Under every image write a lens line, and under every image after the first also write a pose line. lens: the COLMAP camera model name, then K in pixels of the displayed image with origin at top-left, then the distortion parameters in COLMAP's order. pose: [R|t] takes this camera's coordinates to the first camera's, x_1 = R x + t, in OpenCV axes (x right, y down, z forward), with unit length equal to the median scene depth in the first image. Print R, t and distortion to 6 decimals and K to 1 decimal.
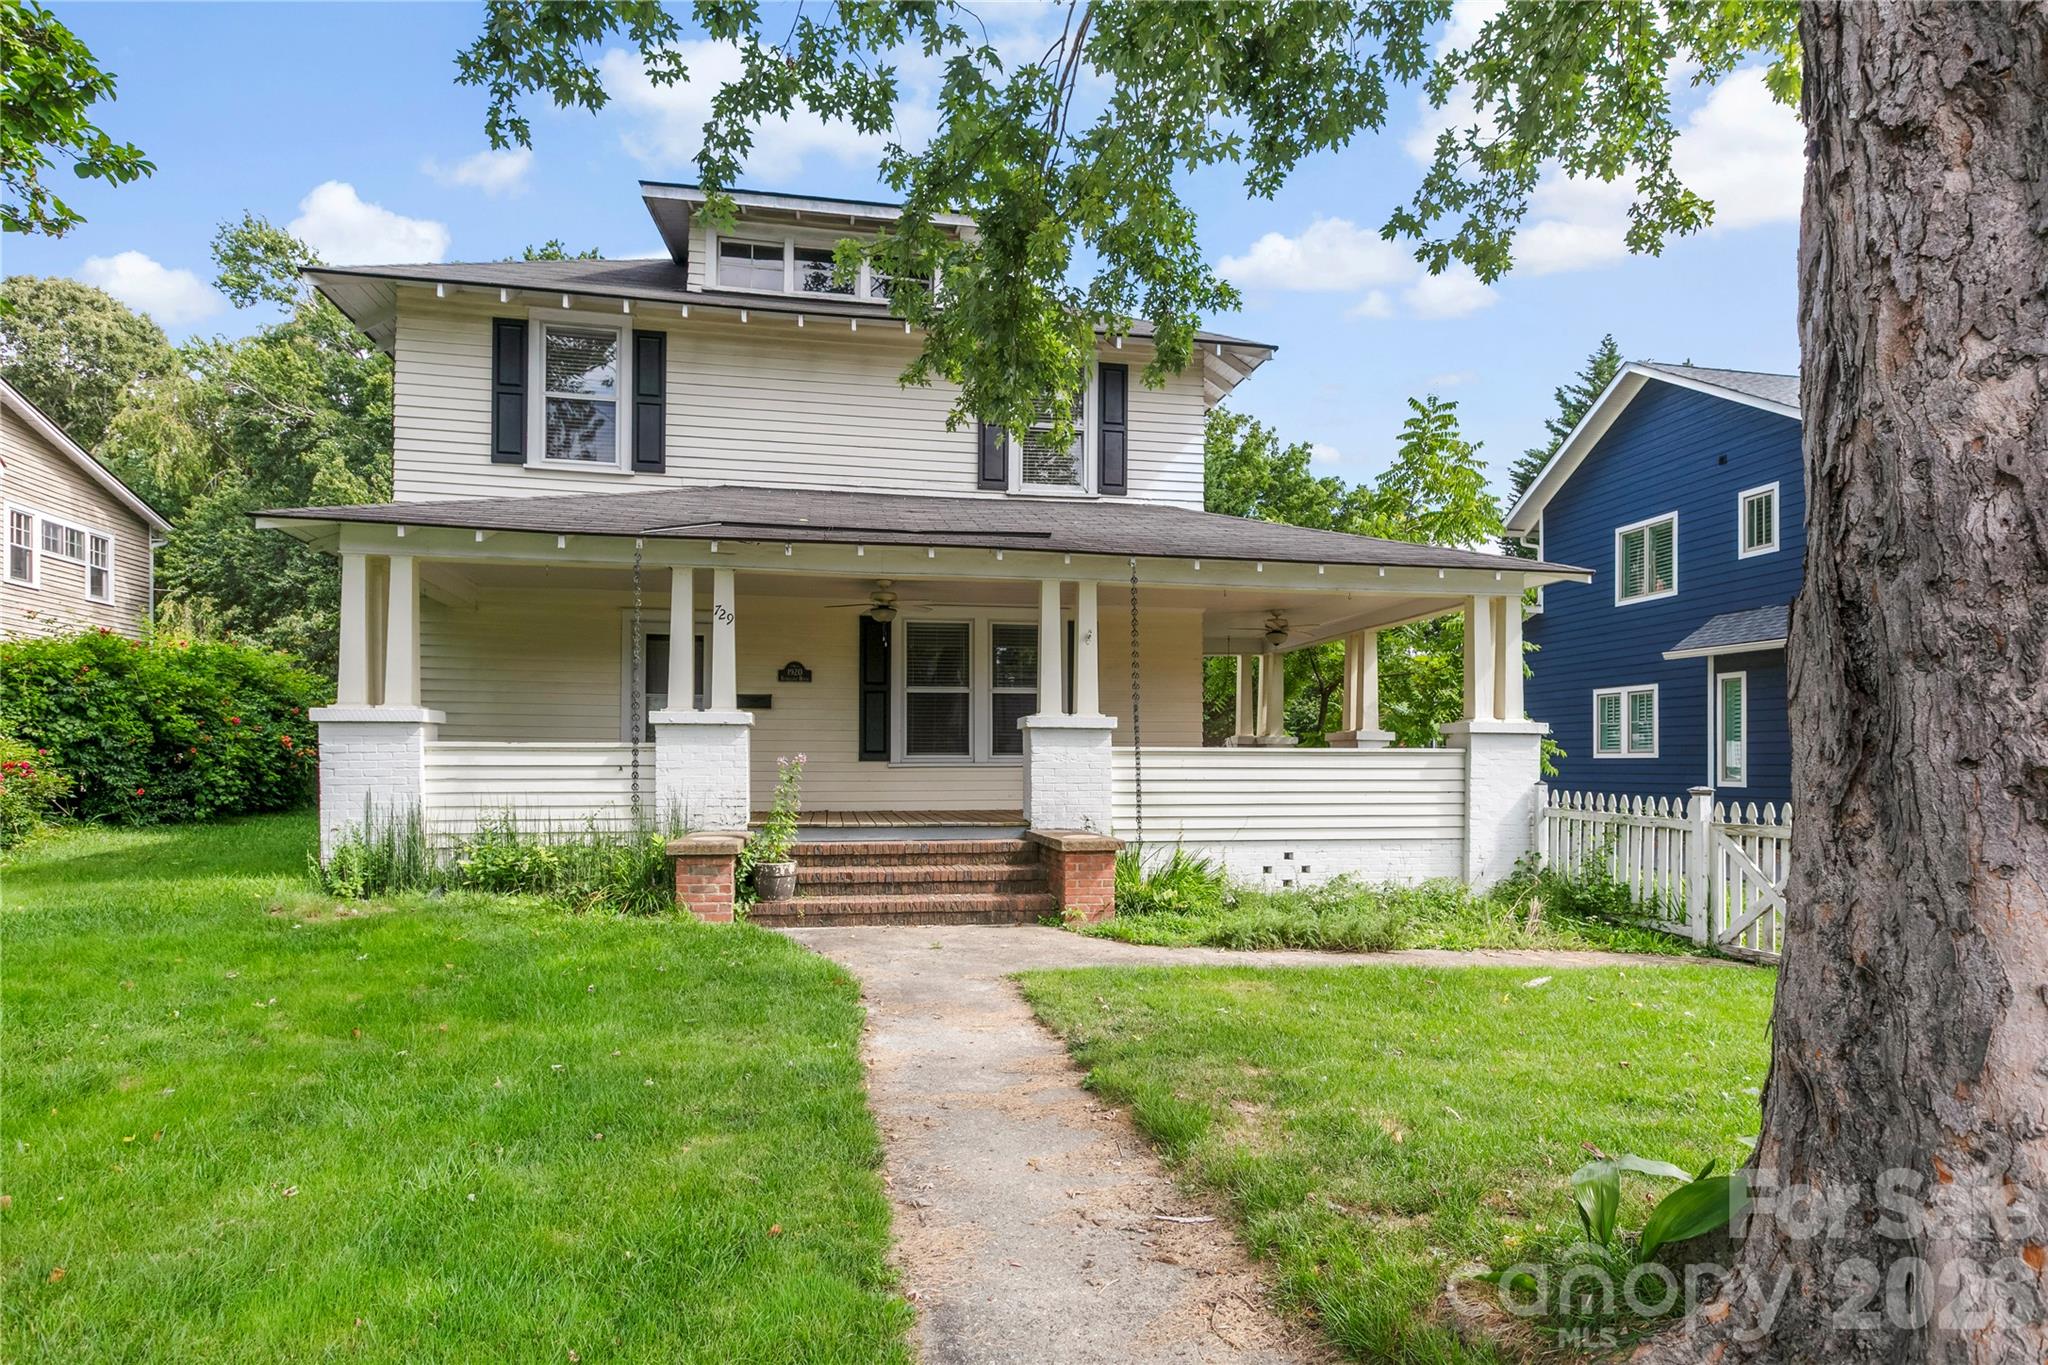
lens RADIAL K [[1087.8, 0, 1025.5], [0, 1087.8, 724.6], [0, 0, 1]] dist [-0.000569, -0.000528]
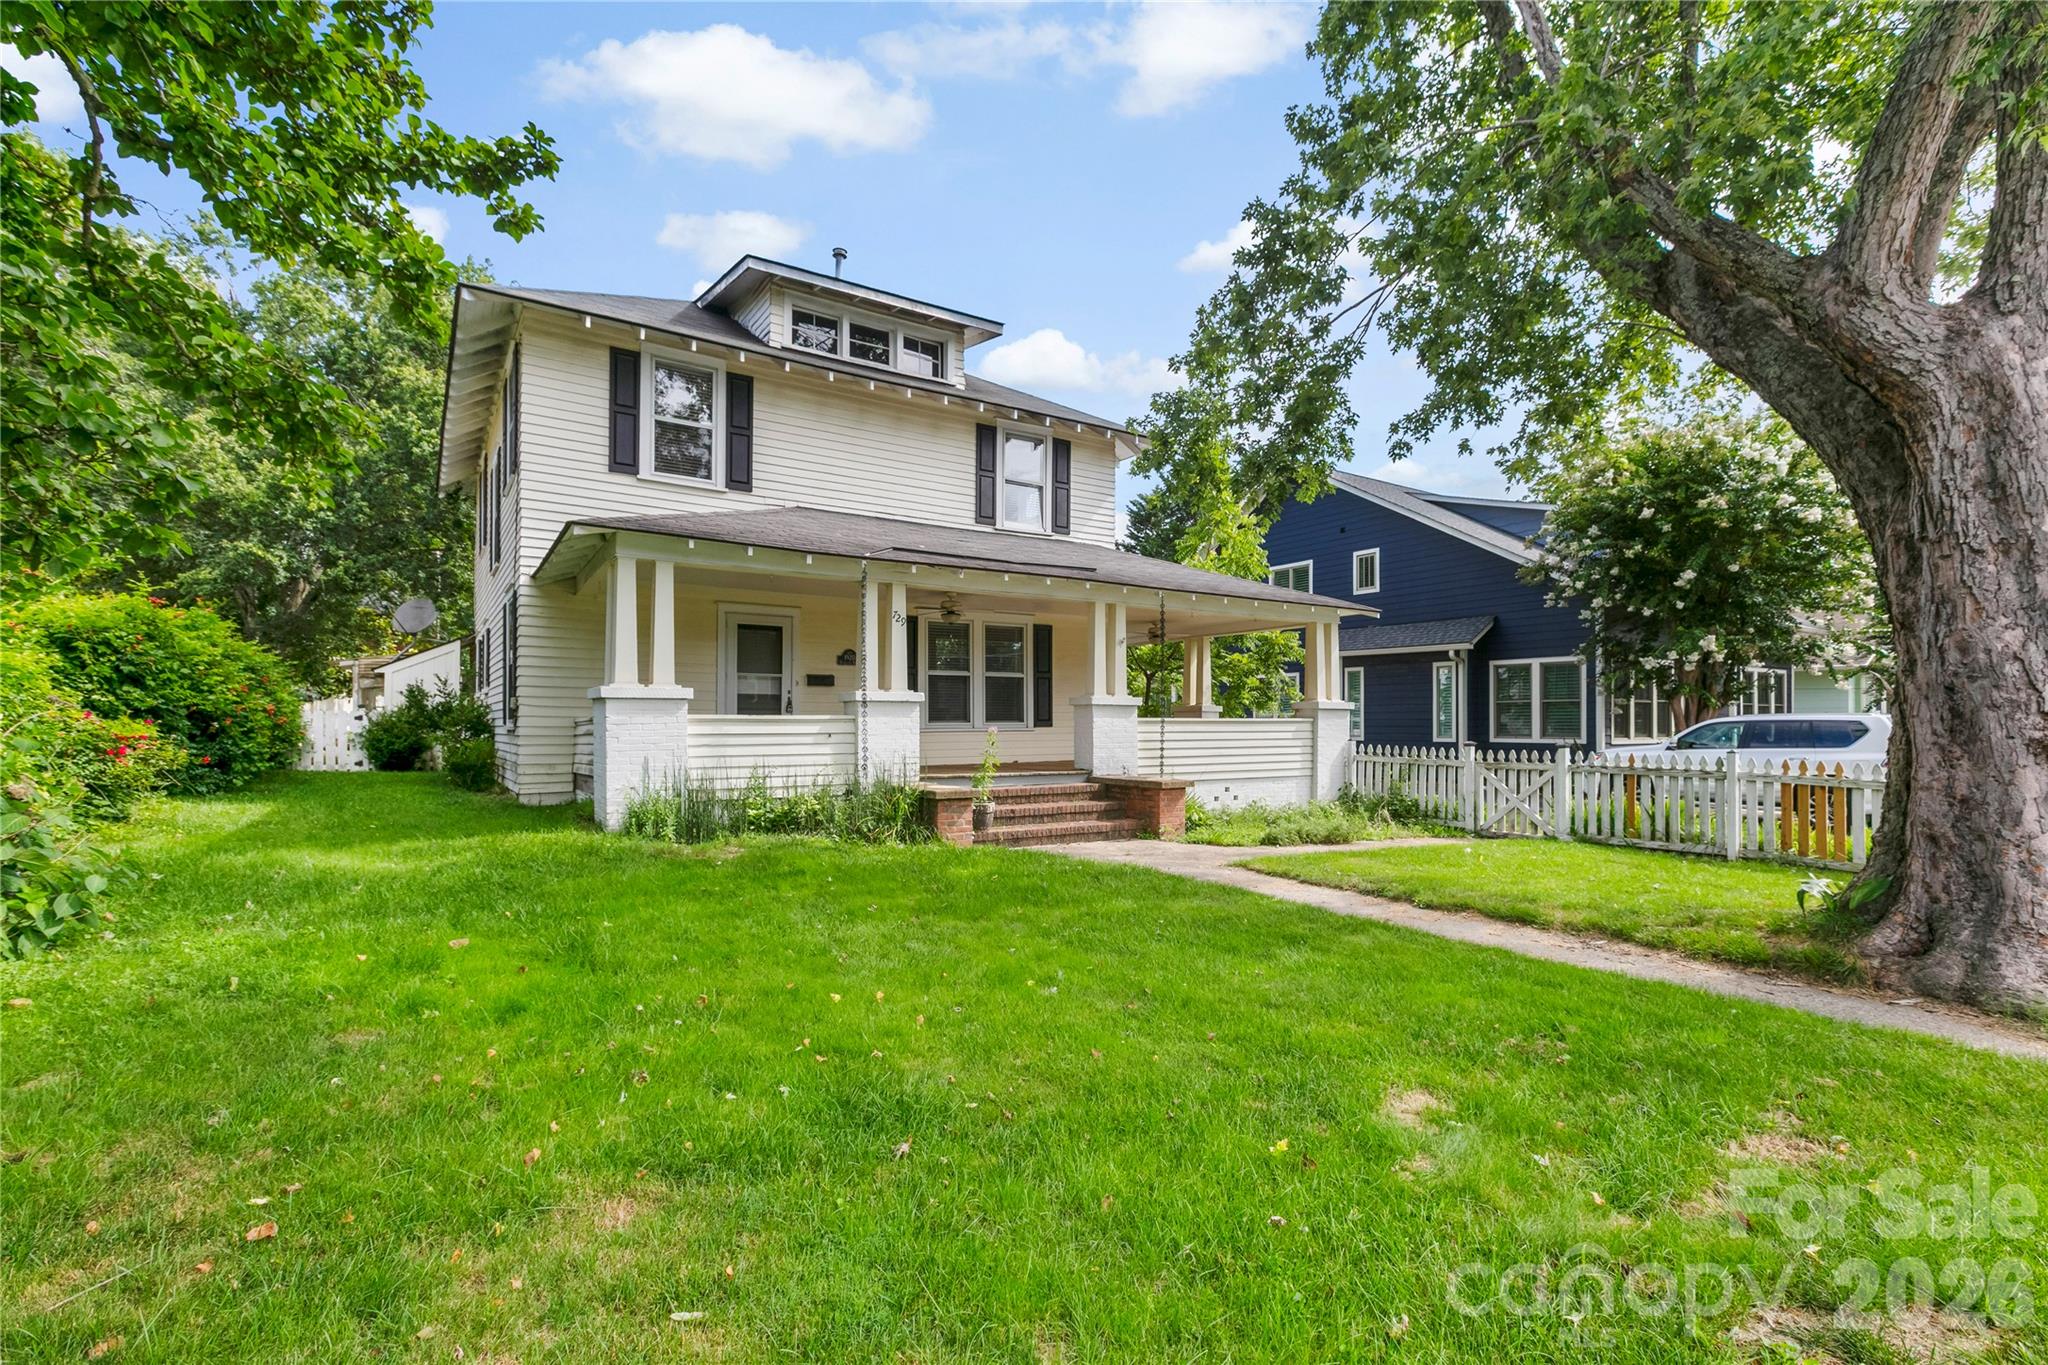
lens RADIAL K [[926.6, 0, 1024.0], [0, 926.6, 682.5], [0, 0, 1]] dist [-0.003590, 0.000224]
pose [[0.924664, 0.014423, 0.380512, -0.502185], [-0.011332, 0.999882, -0.010361, -0.011777], [-0.380616, 0.005268, 0.924718, -0.087626]]
